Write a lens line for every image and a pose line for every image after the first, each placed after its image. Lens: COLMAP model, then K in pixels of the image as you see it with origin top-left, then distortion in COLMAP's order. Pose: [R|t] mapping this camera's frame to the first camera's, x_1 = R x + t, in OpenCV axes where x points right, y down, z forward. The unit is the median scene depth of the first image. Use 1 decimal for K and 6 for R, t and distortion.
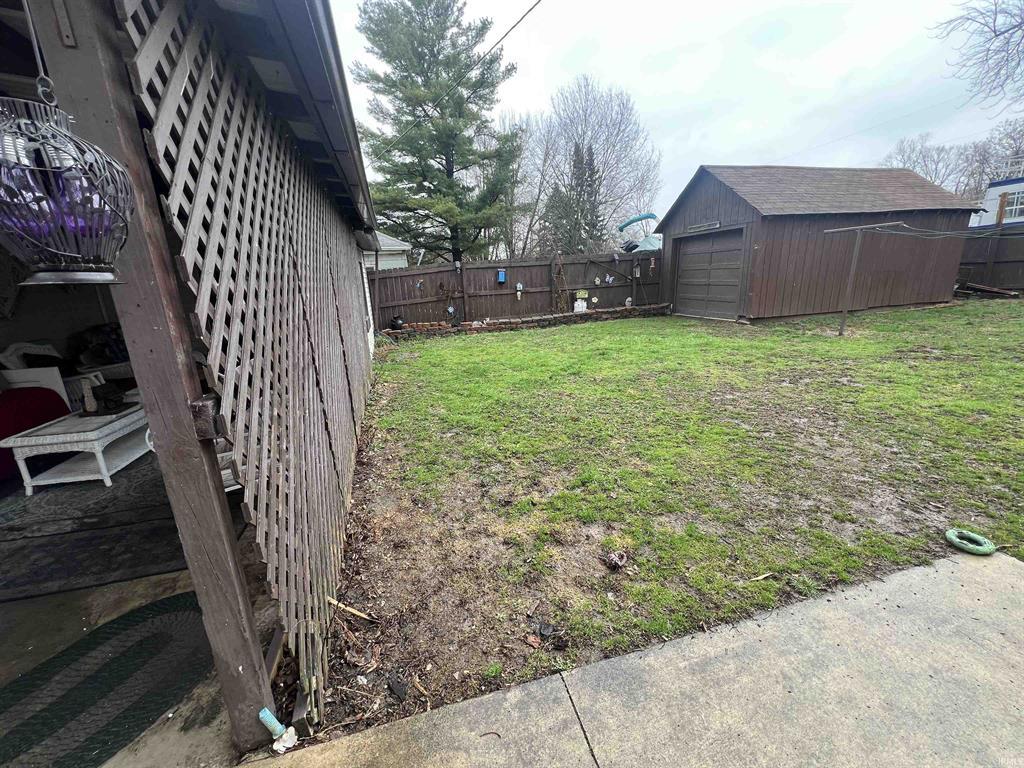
lens RADIAL K [[410.6, 0, 512.0], [0, 410.6, 384.0], [0, 0, 1]] dist [-0.002835, 0.000506]
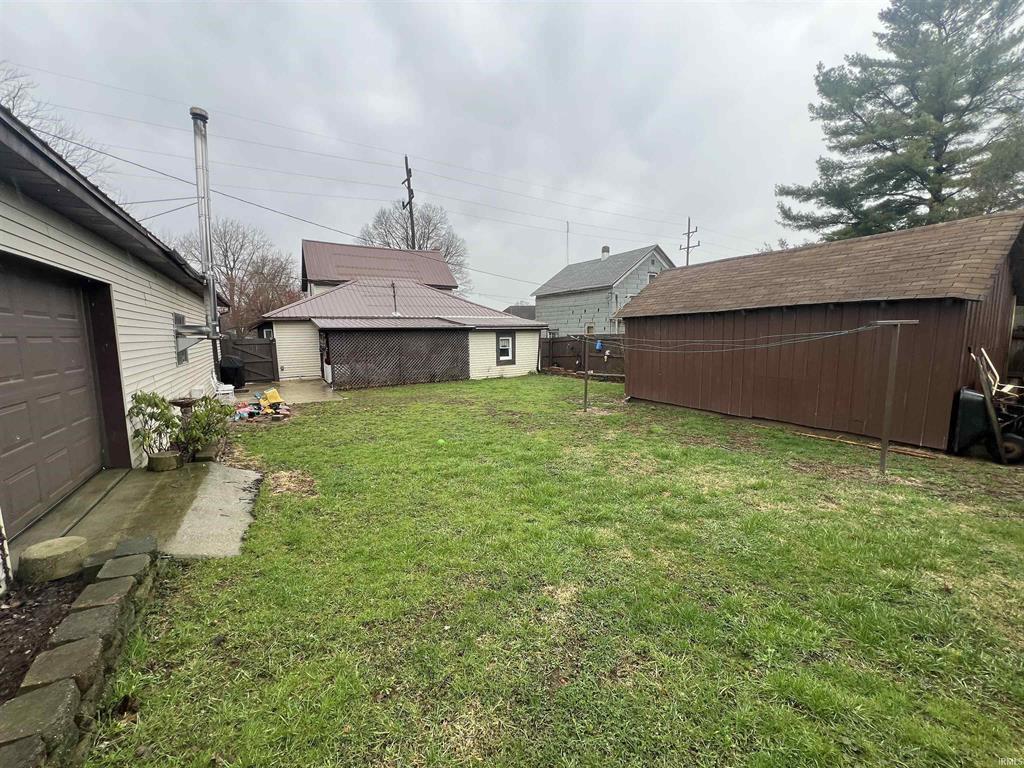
lens RADIAL K [[409.7, 0, 512.0], [0, 409.7, 384.0], [0, 0, 1]] dist [-0.000741, -0.000215]
pose [[0.261275, 0.158802, -0.952112, 3.319266], [-0.245075, 0.964966, 0.093694, -0.447884], [0.933635, 0.208859, 0.291040, 0.671917]]
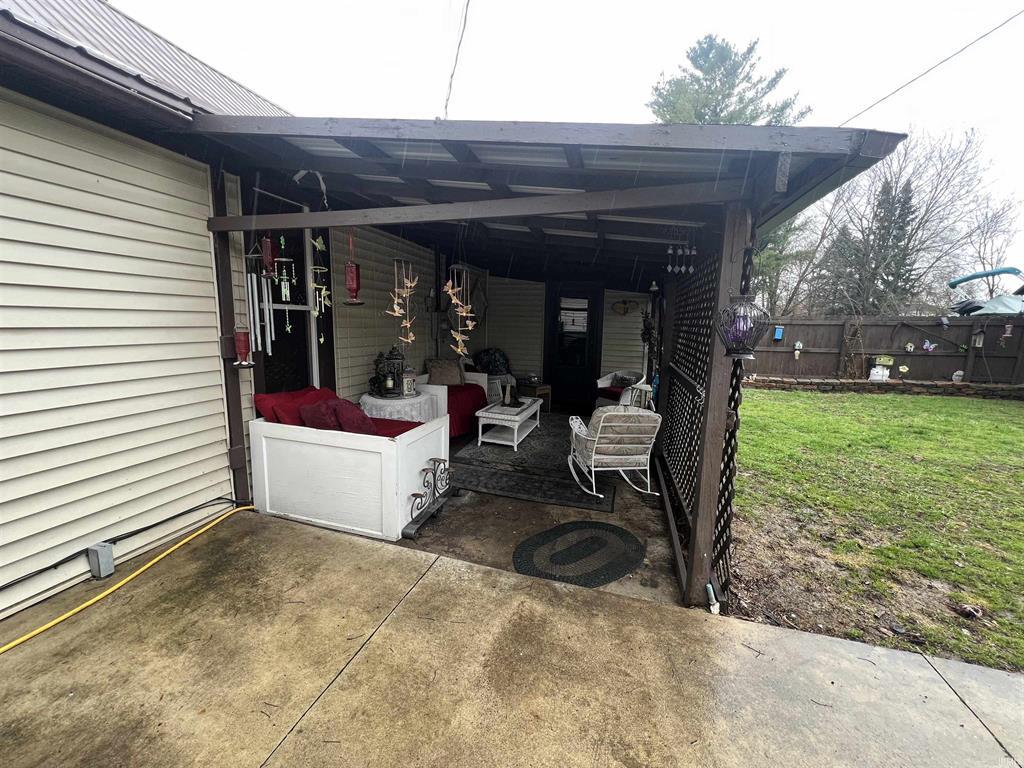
lens RADIAL K [[409.7, 0, 512.0], [0, 409.7, 384.0], [0, 0, 1]] dist [-0.000741, -0.000215]
pose [[0.854024, 0.139107, -0.501290, -0.148724], [-0.188656, 0.980808, -0.049232, 0.048215], [0.484821, 0.136617, 0.863877, -0.287913]]
